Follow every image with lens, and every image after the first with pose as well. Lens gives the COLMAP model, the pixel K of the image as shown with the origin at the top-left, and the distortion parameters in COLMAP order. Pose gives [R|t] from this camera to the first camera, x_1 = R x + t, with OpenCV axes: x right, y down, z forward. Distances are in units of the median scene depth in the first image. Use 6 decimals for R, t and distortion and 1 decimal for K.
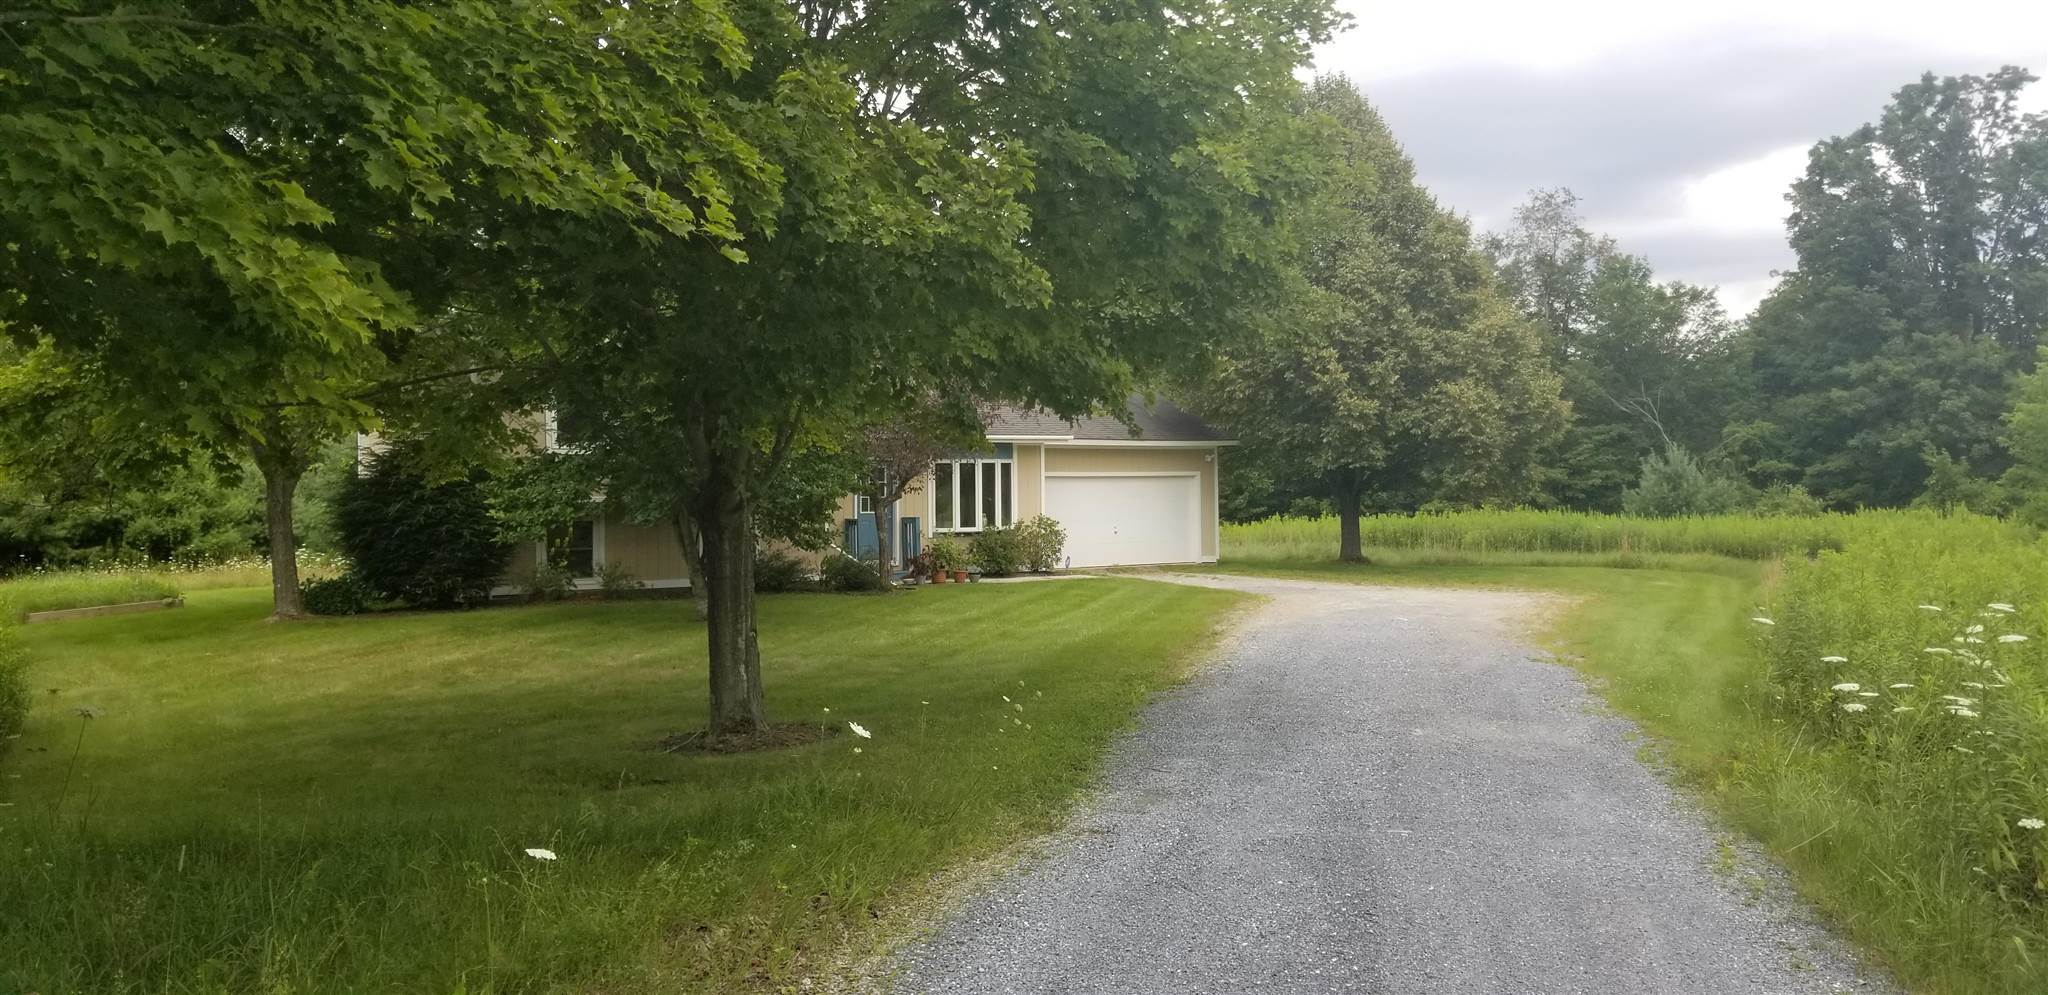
lens RADIAL K [[1571.8, 0, 1020.6], [0, 1571.8, 486.4], [0, 0, 1]] dist [0.117666, -0.218191]
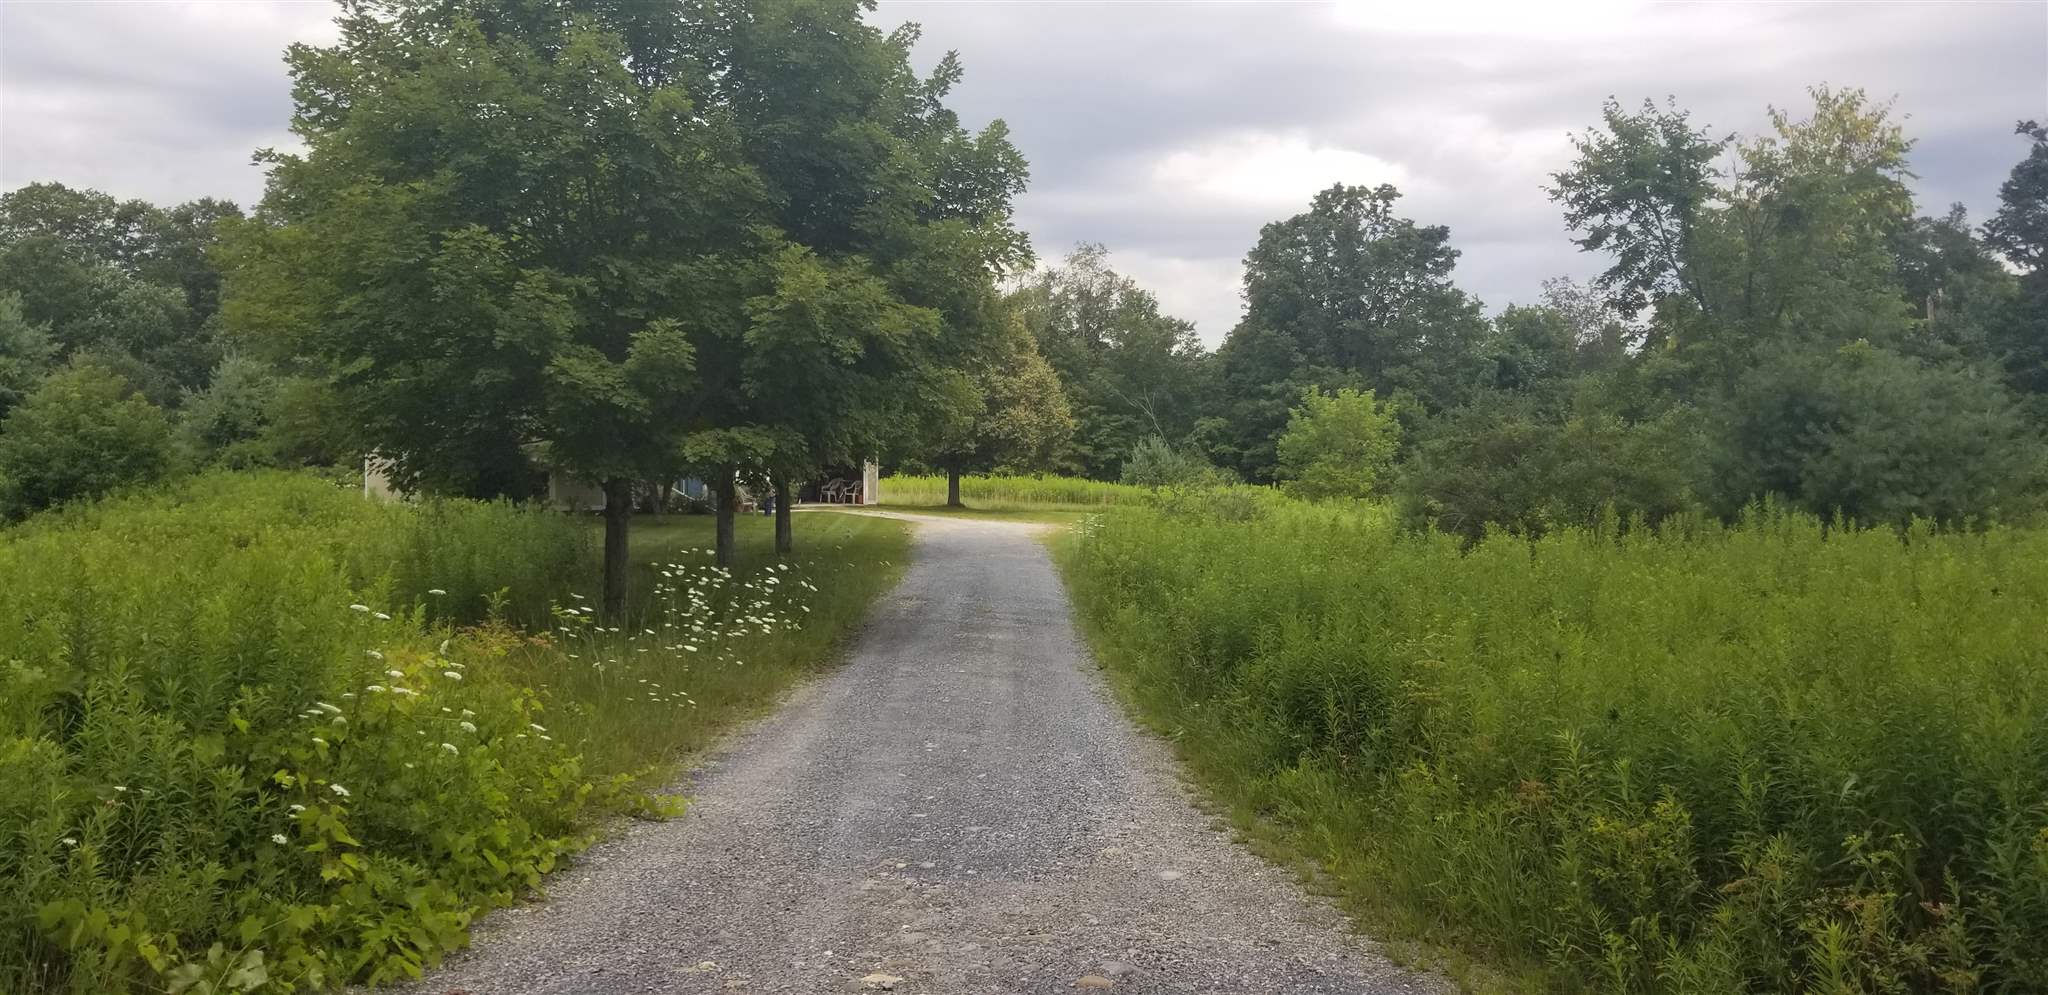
lens RADIAL K [[1571.8, 0, 1020.6], [0, 1571.8, 486.4], [0, 0, 1]] dist [0.117666, -0.218191]
pose [[0.963890, 0.028028, 0.264823, -0.105188], [-0.036831, 0.998920, 0.028330, -0.014989], [-0.263743, -0.037061, 0.963881, -0.403978]]
